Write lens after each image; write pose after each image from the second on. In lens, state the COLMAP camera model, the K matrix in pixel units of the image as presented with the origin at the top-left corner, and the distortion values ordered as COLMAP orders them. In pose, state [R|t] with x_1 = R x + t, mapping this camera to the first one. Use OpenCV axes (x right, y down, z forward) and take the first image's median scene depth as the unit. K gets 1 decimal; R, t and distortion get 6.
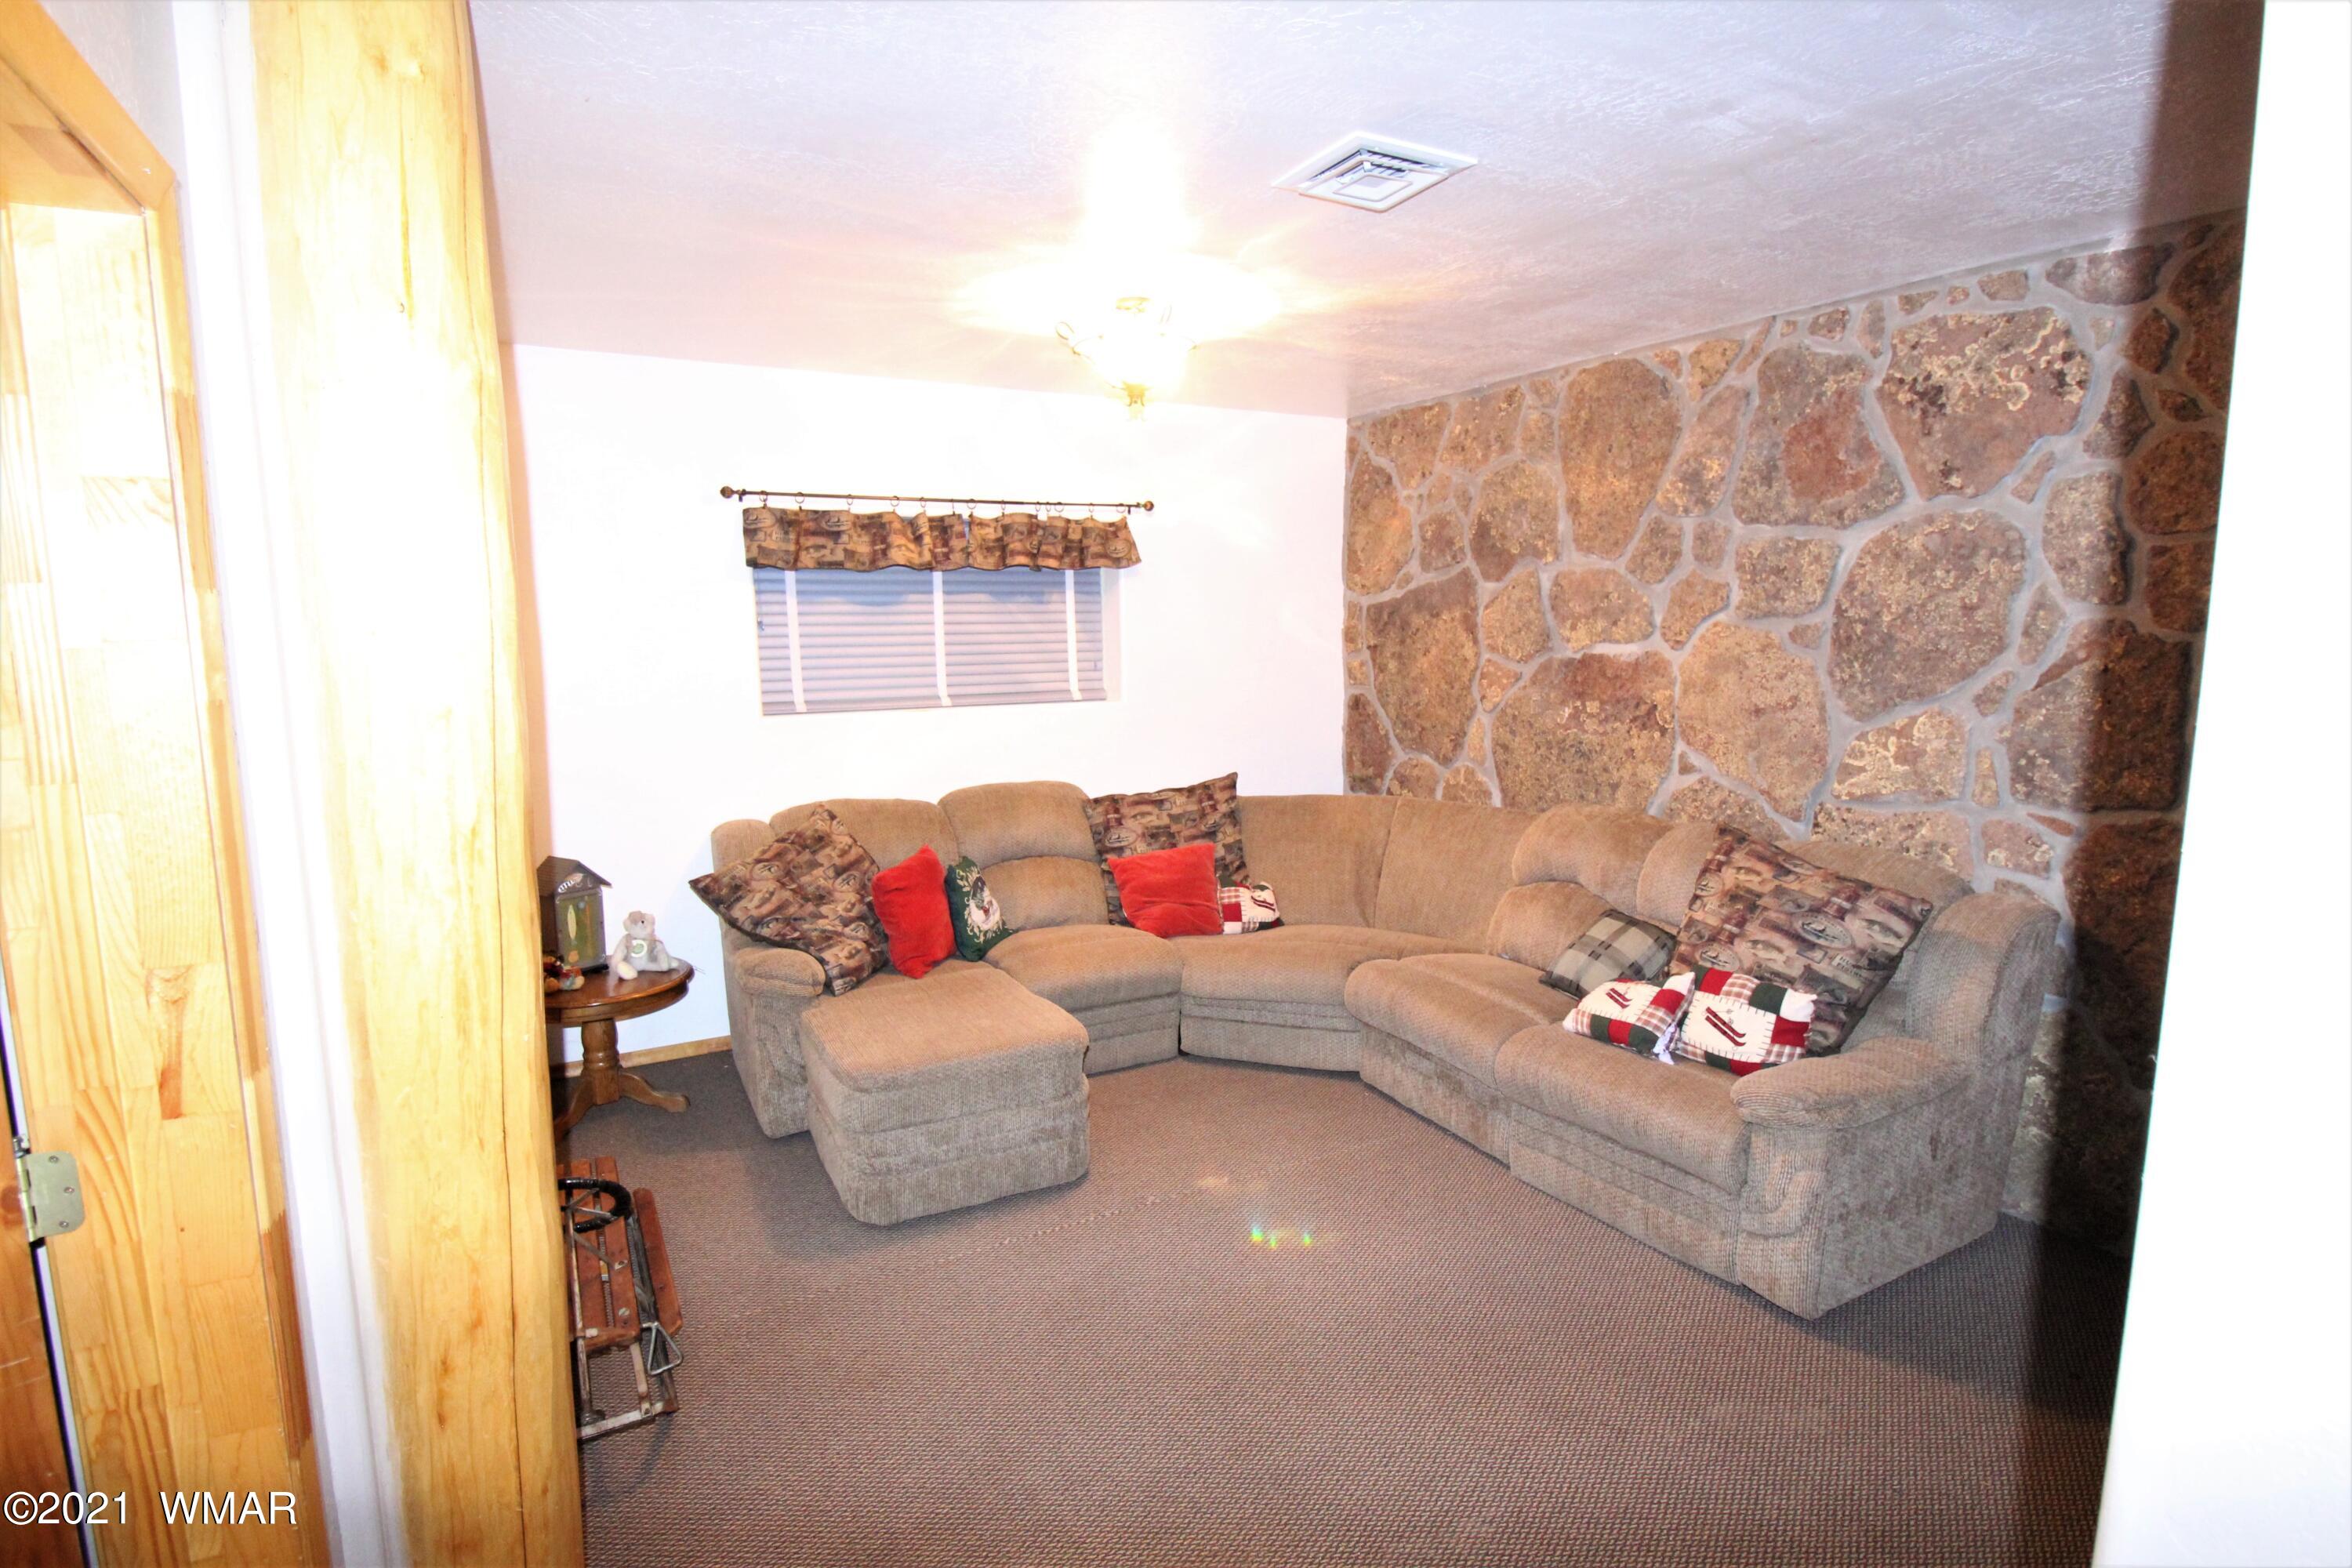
lens RADIAL K [[1211.8, 0, 1181.7], [0, 1211.8, 785.4], [0, 0, 1]] dist [0.003696, -0.012494]
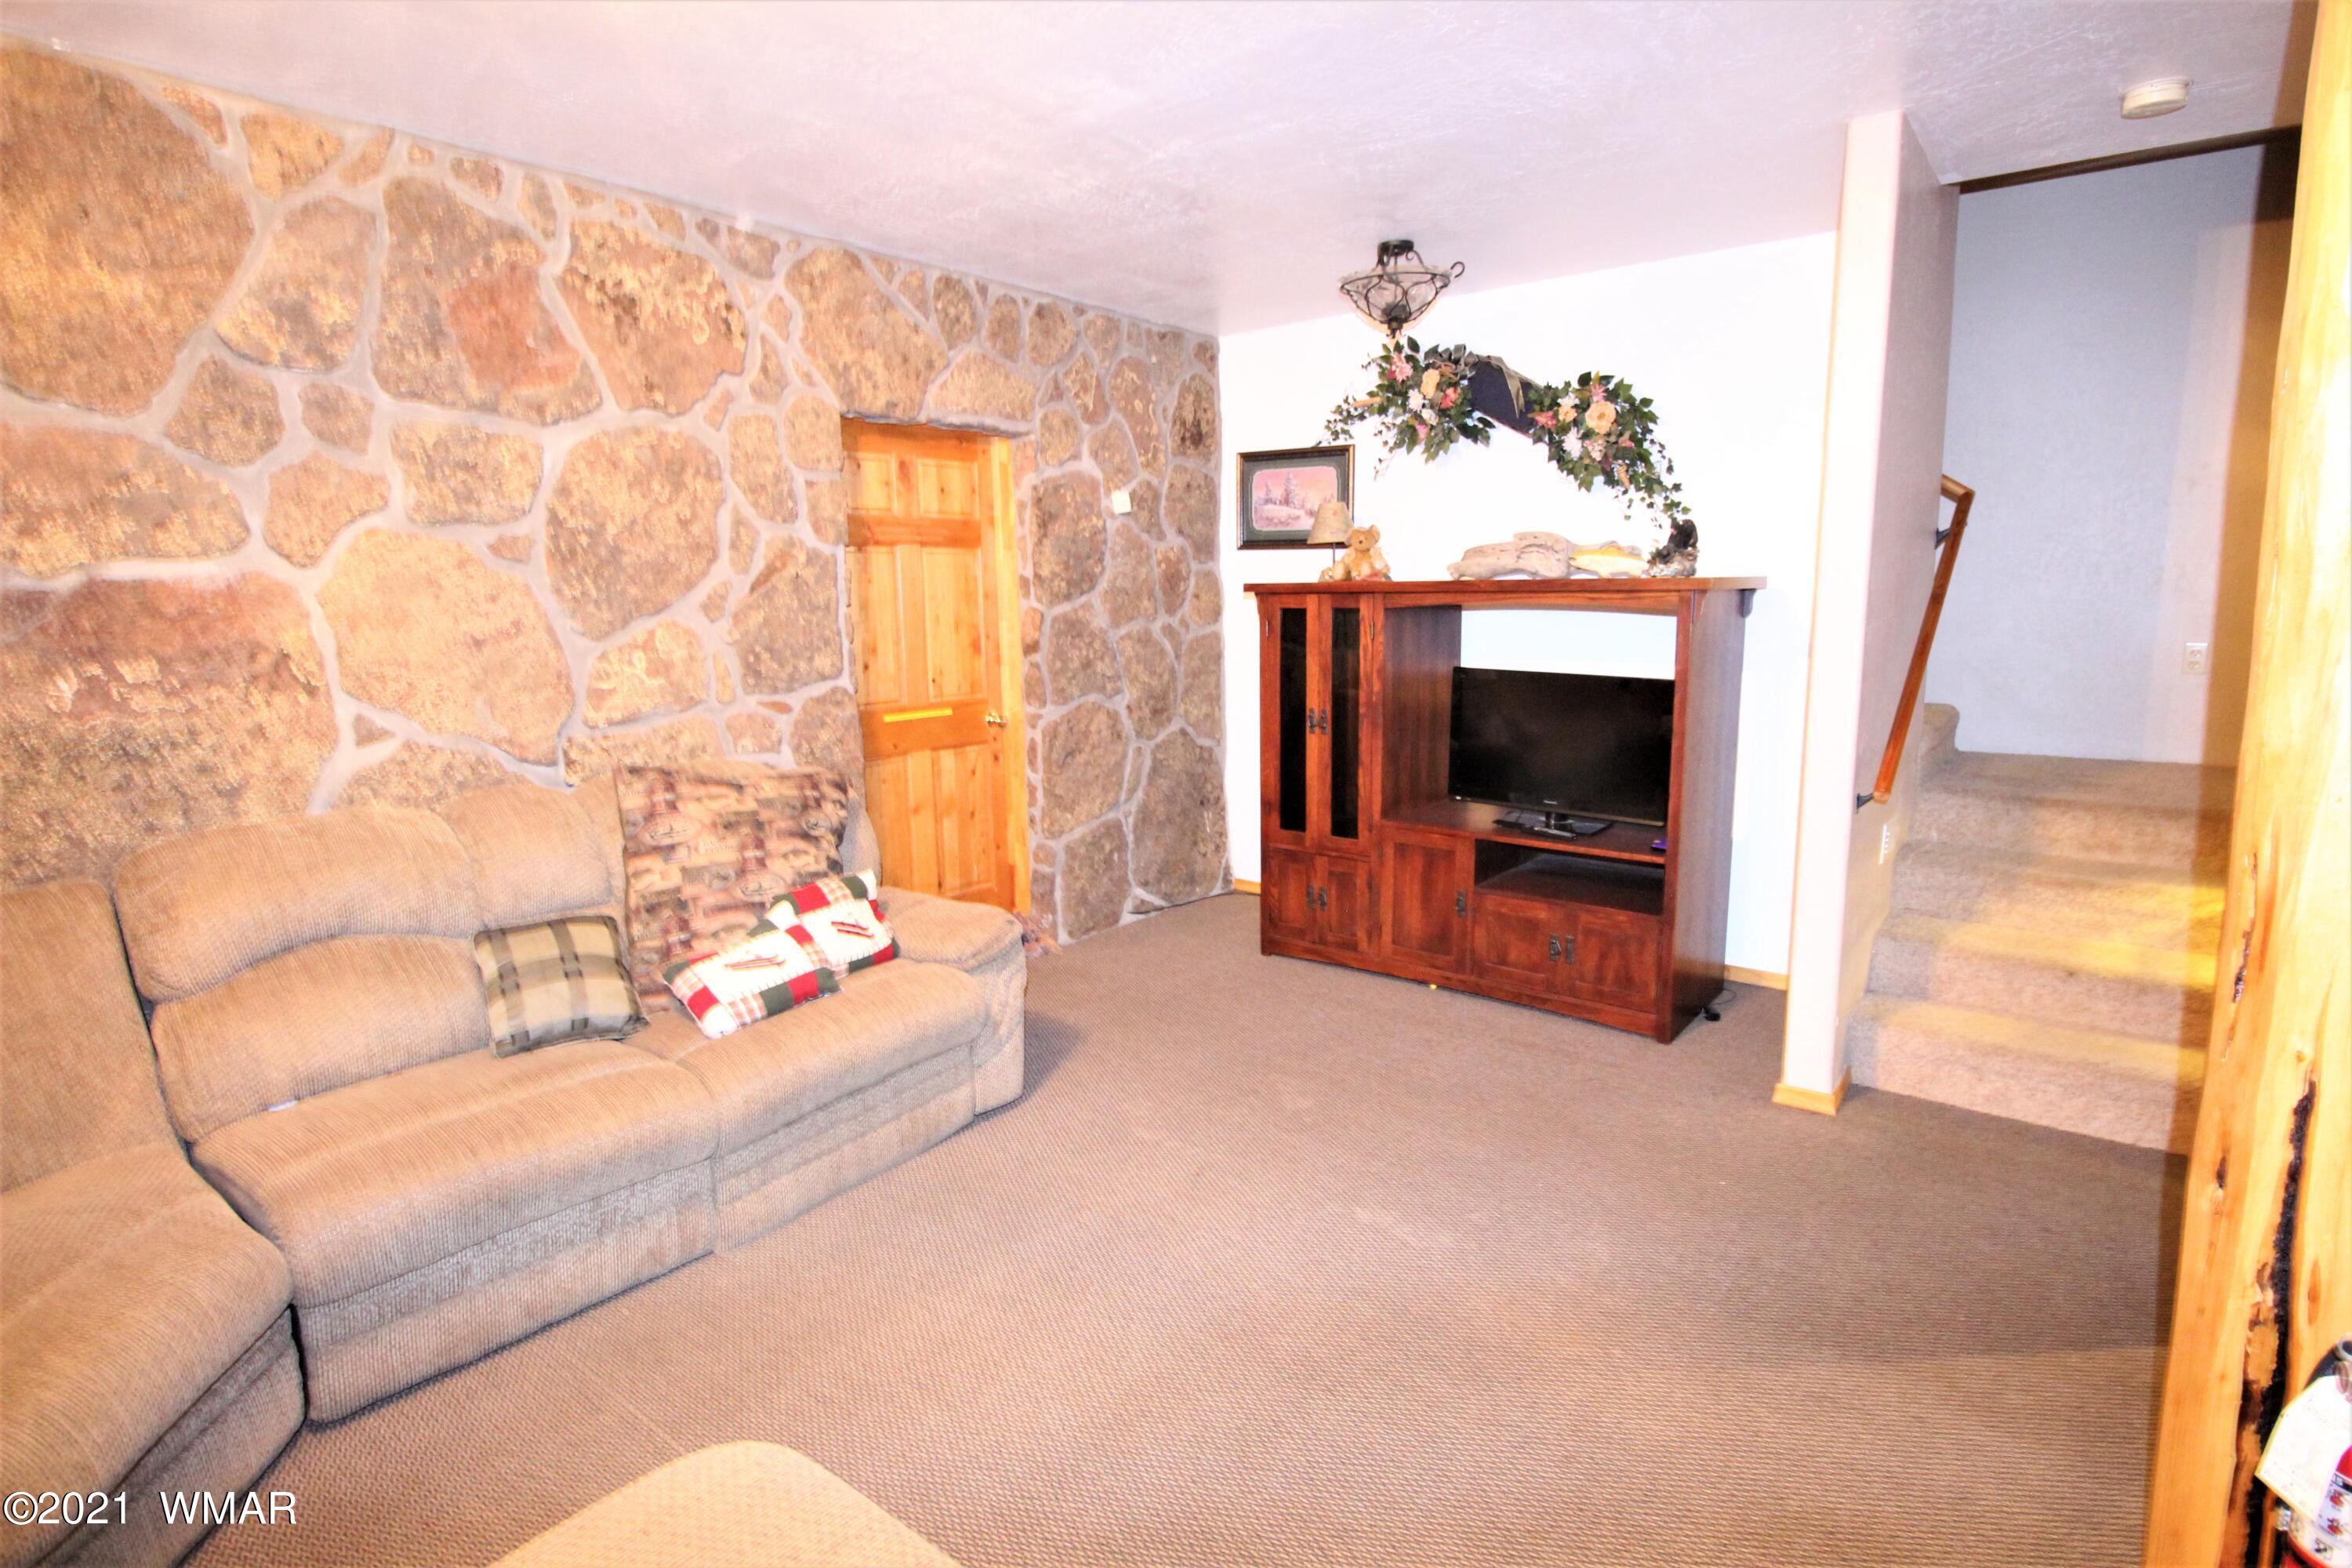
lens RADIAL K [[1211.8, 0, 1181.7], [0, 1211.8, 785.4], [0, 0, 1]] dist [0.003696, -0.012494]
pose [[-0.400045, -0.135398, 0.906439, -0.482412], [0.143237, 0.967637, 0.207755, -0.074790], [-0.905233, 0.212947, -0.367704, 0.960967]]
